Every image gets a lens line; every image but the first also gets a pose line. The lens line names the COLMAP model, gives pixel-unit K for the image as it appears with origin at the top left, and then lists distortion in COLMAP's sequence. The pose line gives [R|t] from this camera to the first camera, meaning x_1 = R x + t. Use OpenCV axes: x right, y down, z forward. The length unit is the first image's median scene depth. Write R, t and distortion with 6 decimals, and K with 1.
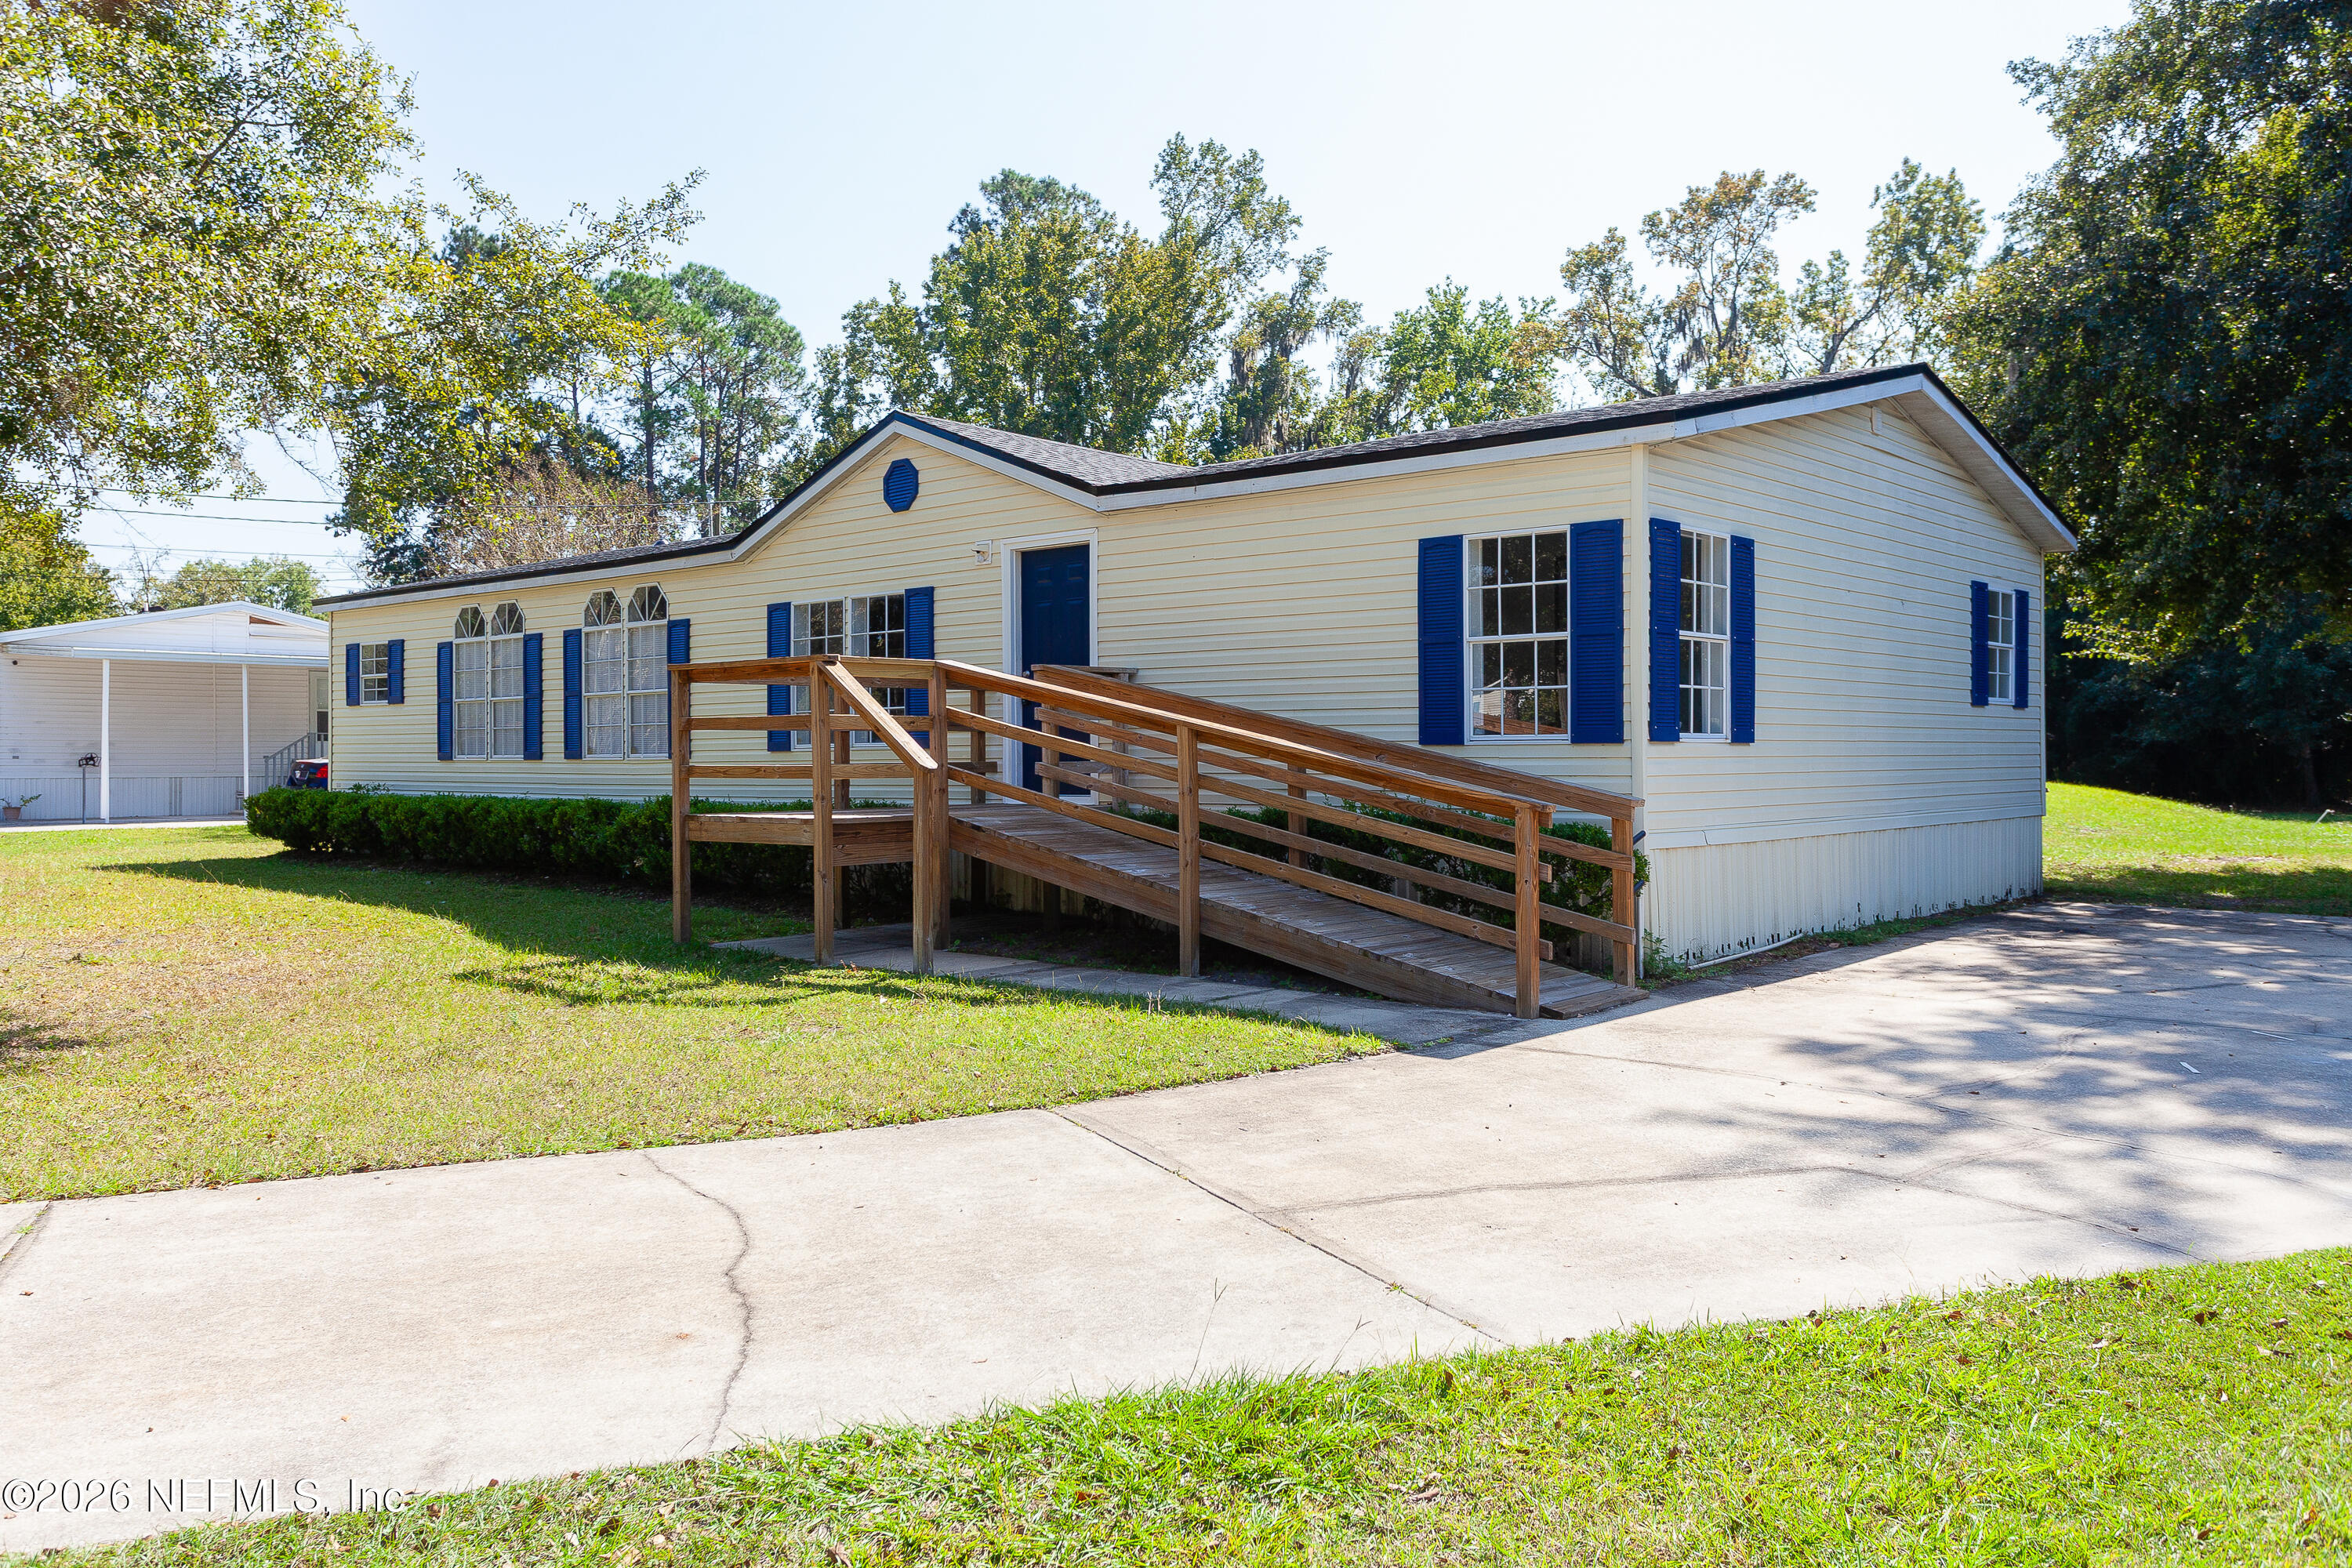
lens RADIAL K [[1834.9, 0, 1176.0], [0, 1834.9, 784.0], [0, 0, 1]] dist [0.009398, 0.004104]
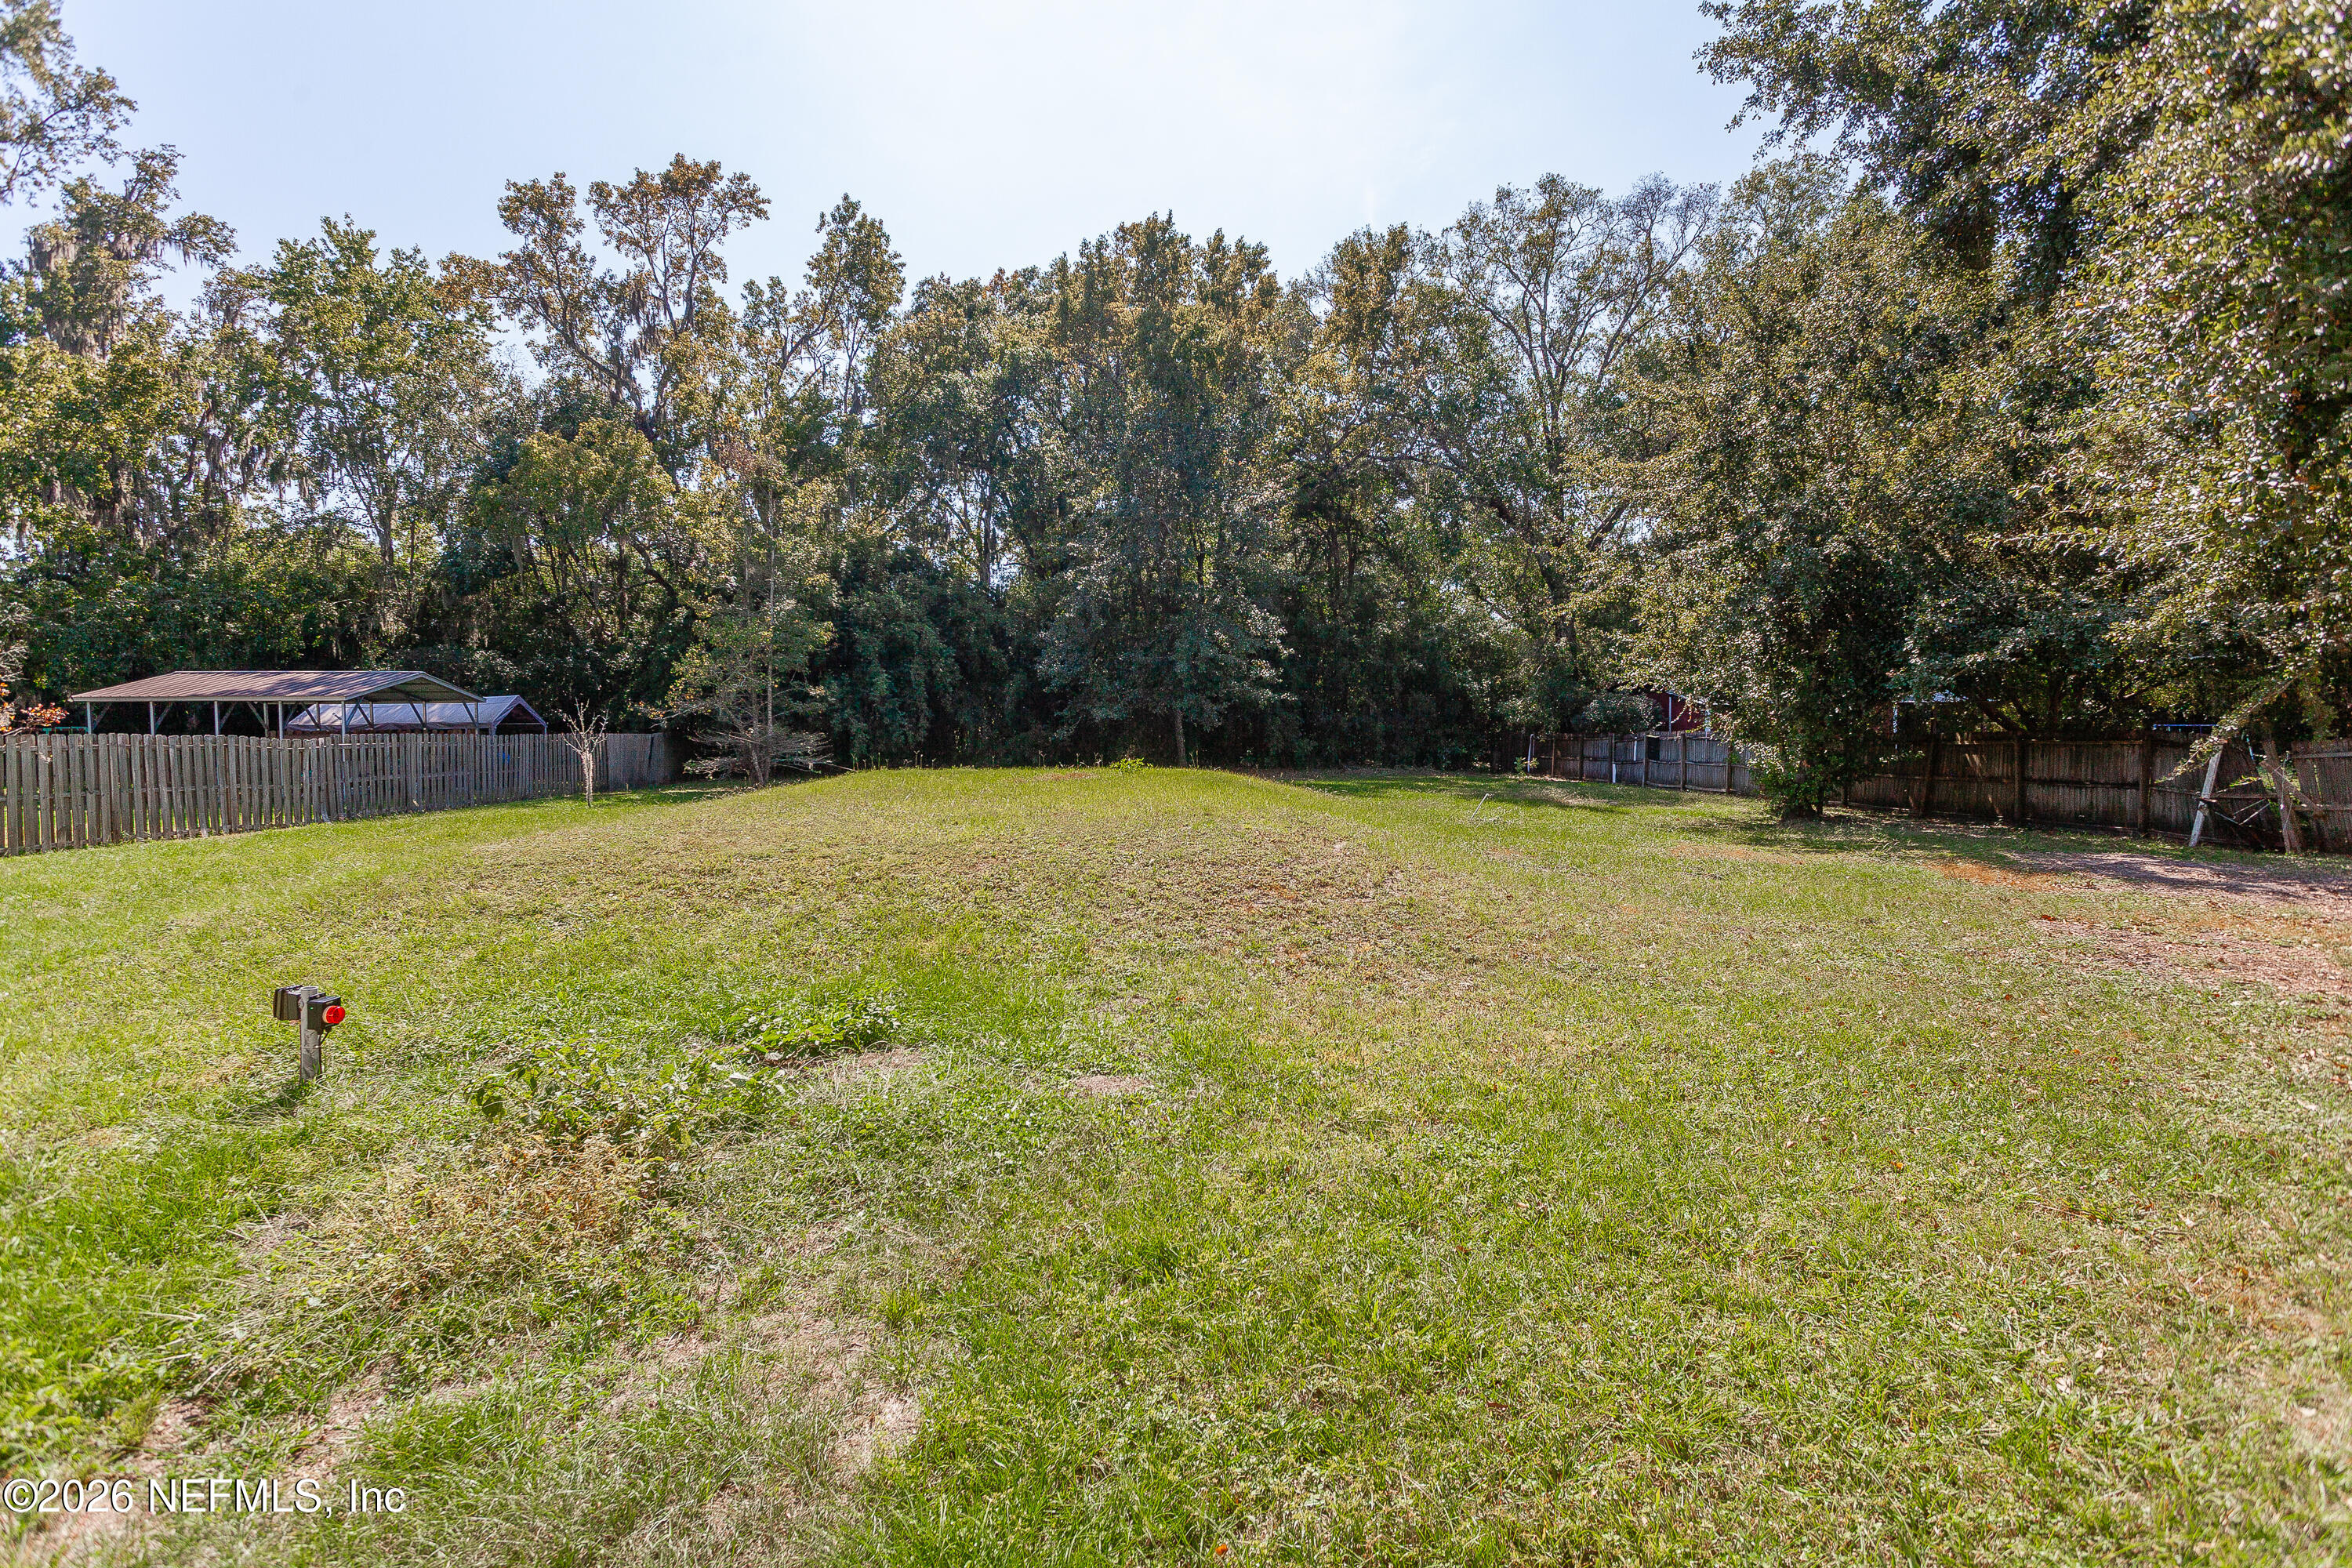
lens RADIAL K [[1136.4, 0, 1176.0], [0, 1136.4, 784.0], [0, 0, 1]] dist [-0.002918, -0.001383]
pose [[0.725727, -0.047709, 0.686327, 0.054361], [0.021012, 0.998664, 0.047203, -0.013160], [-0.687662, -0.019835, 0.725760, 0.358937]]
